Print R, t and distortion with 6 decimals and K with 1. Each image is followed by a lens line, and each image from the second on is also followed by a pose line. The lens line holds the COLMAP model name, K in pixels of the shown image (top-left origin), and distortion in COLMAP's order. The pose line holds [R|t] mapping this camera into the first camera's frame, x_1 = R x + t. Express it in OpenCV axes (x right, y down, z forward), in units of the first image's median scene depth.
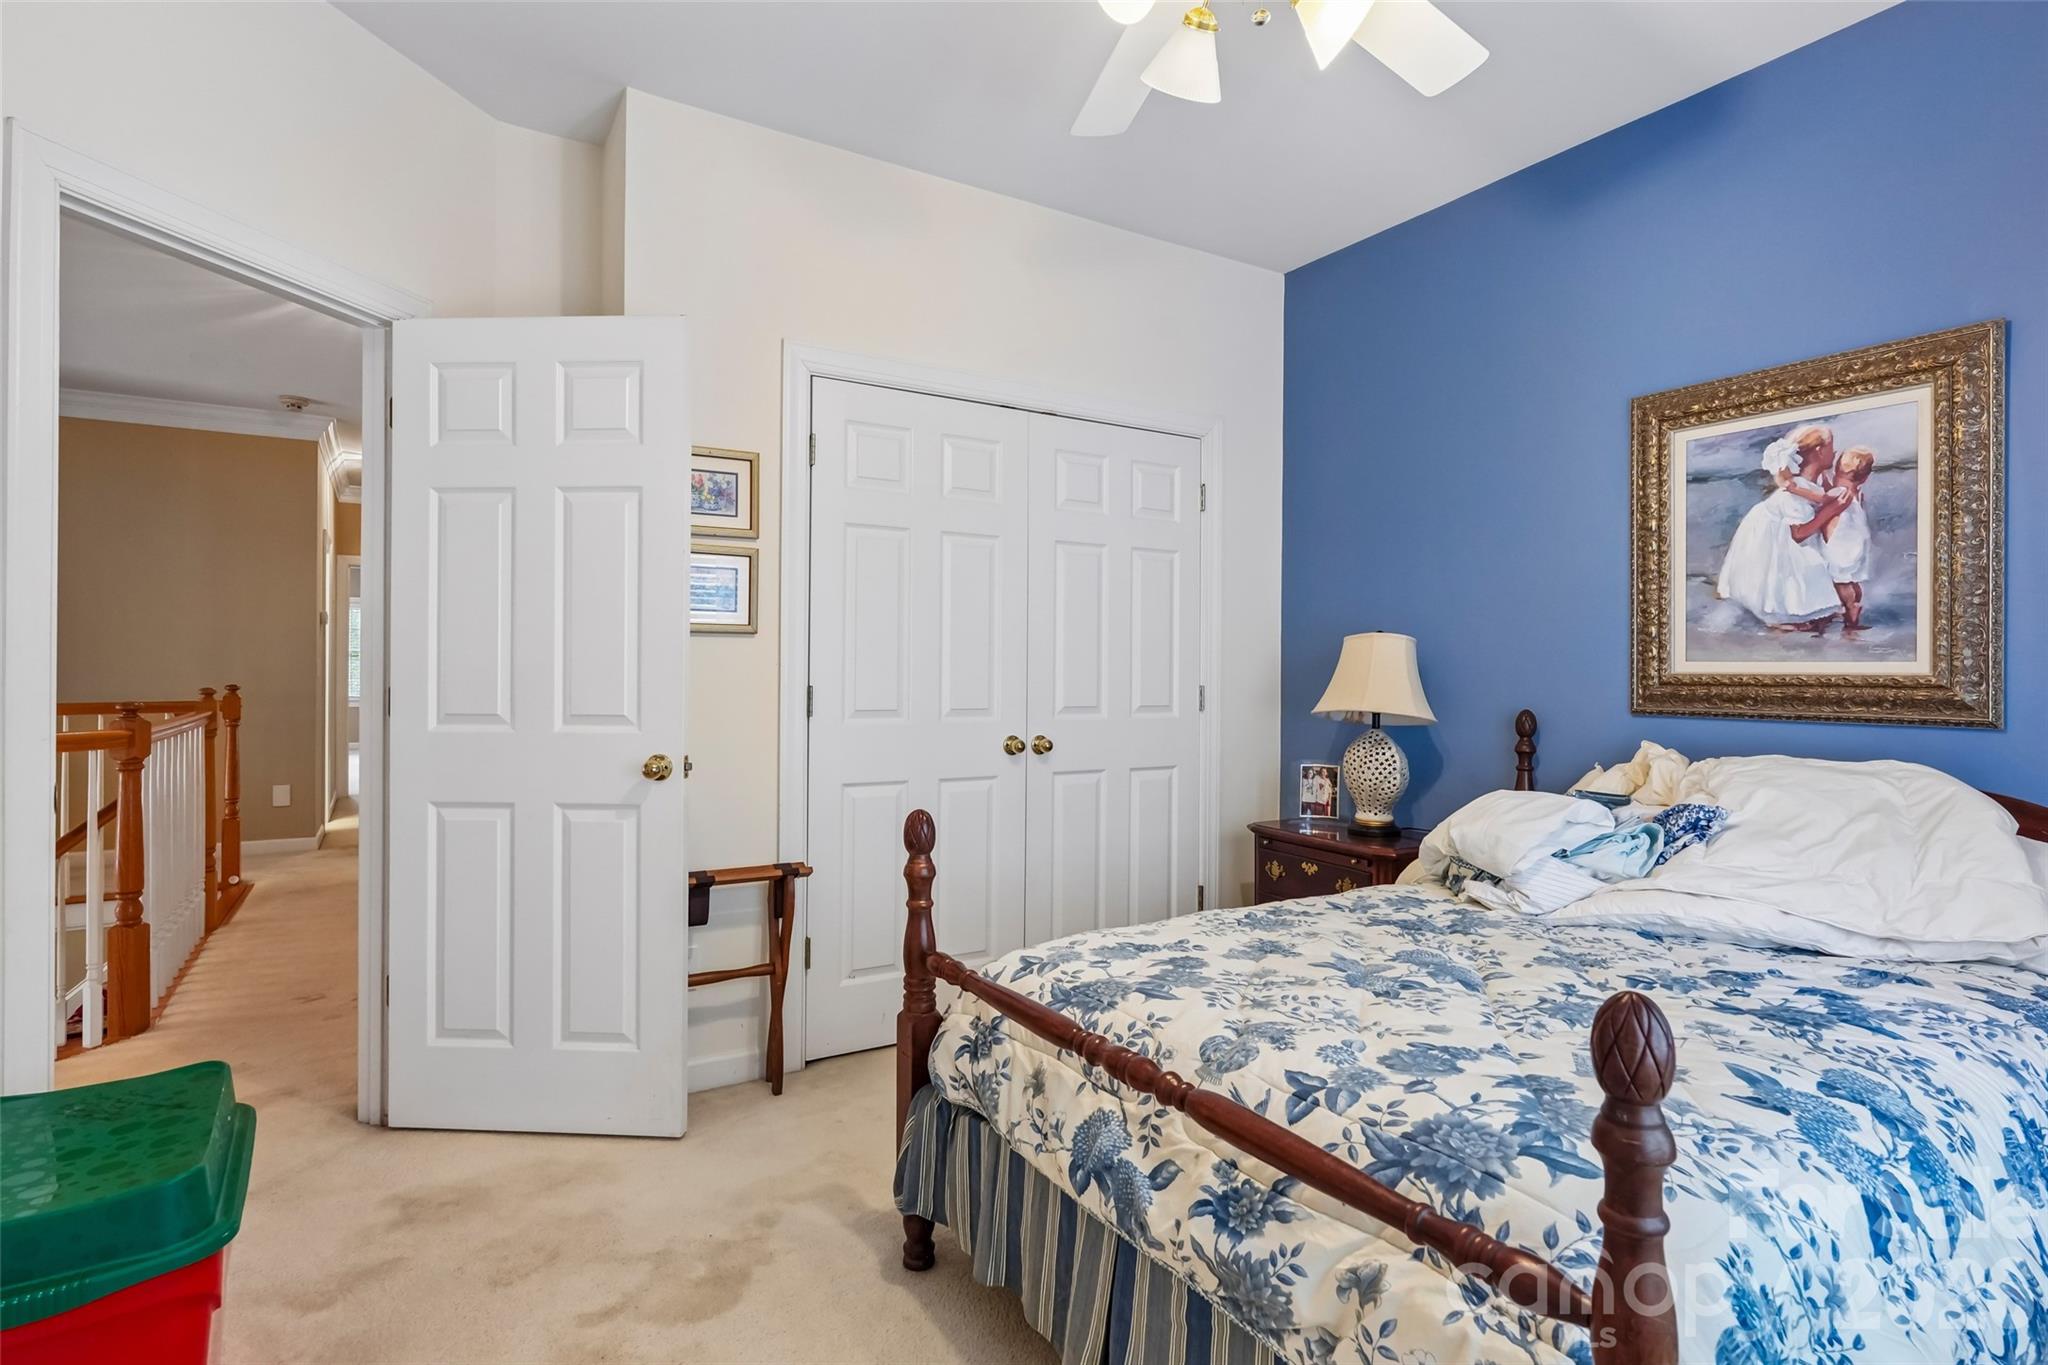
lens RADIAL K [[1013.8, 0, 1029.4], [0, 1013.8, 671.8], [0, 0, 1]] dist [-0.002187, 0.000606]
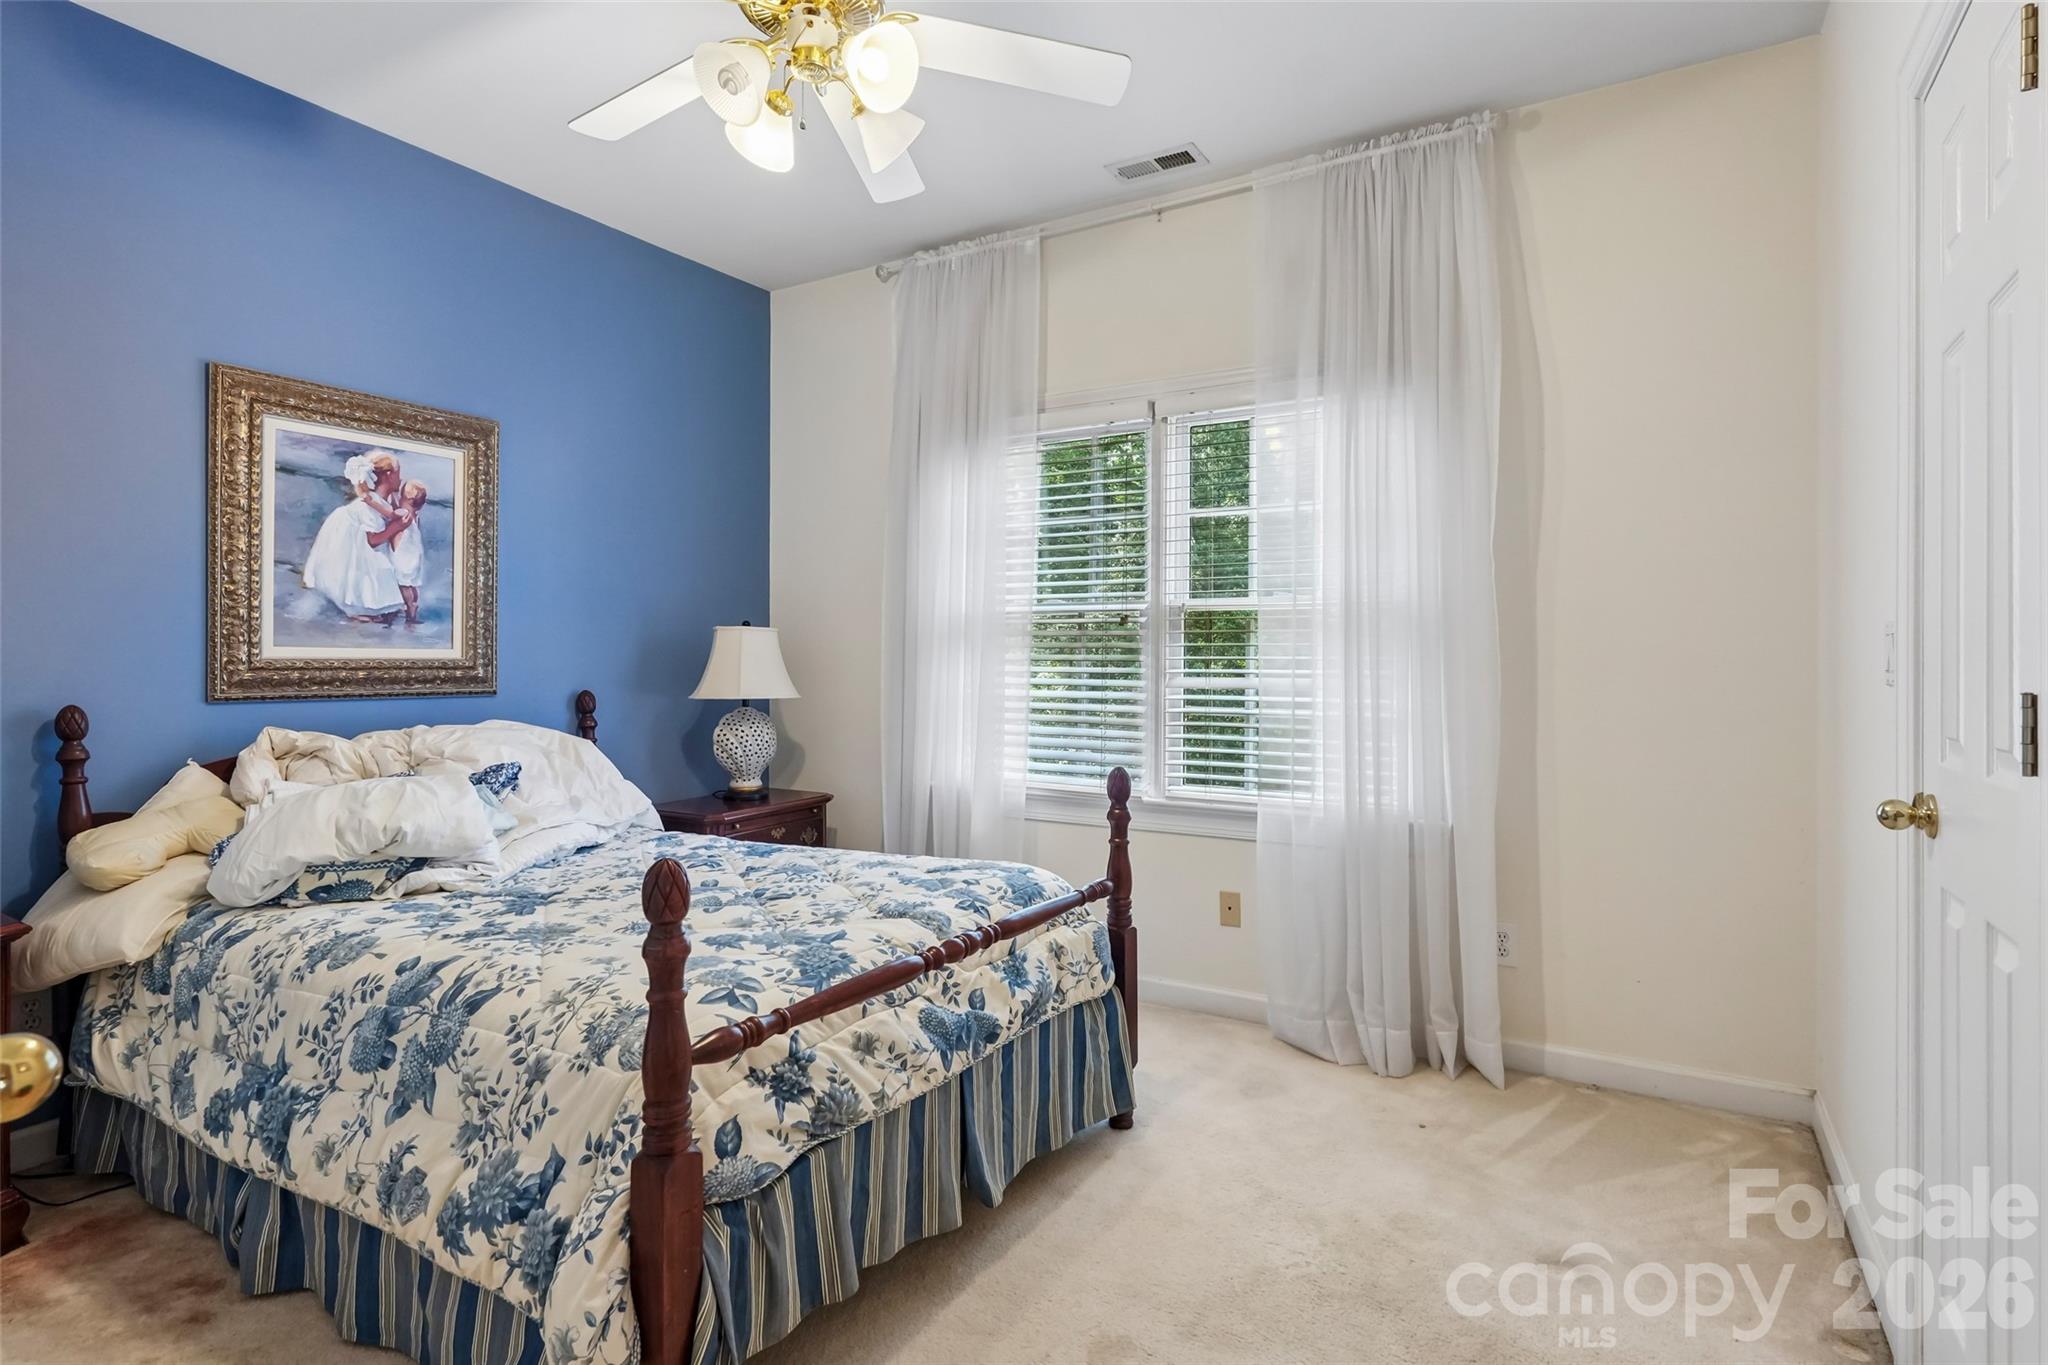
lens RADIAL K [[1013.8, 0, 1030.4], [0, 1013.8, 673.1], [0, 0, 1]] dist [-0.002187, 0.000606]
pose [[-0.432228, -0.017541, 0.901594, -0.650780], [-0.006137, 0.999845, 0.016510, -0.005072], [-0.901744, 0.001603, -0.432268, 0.827675]]
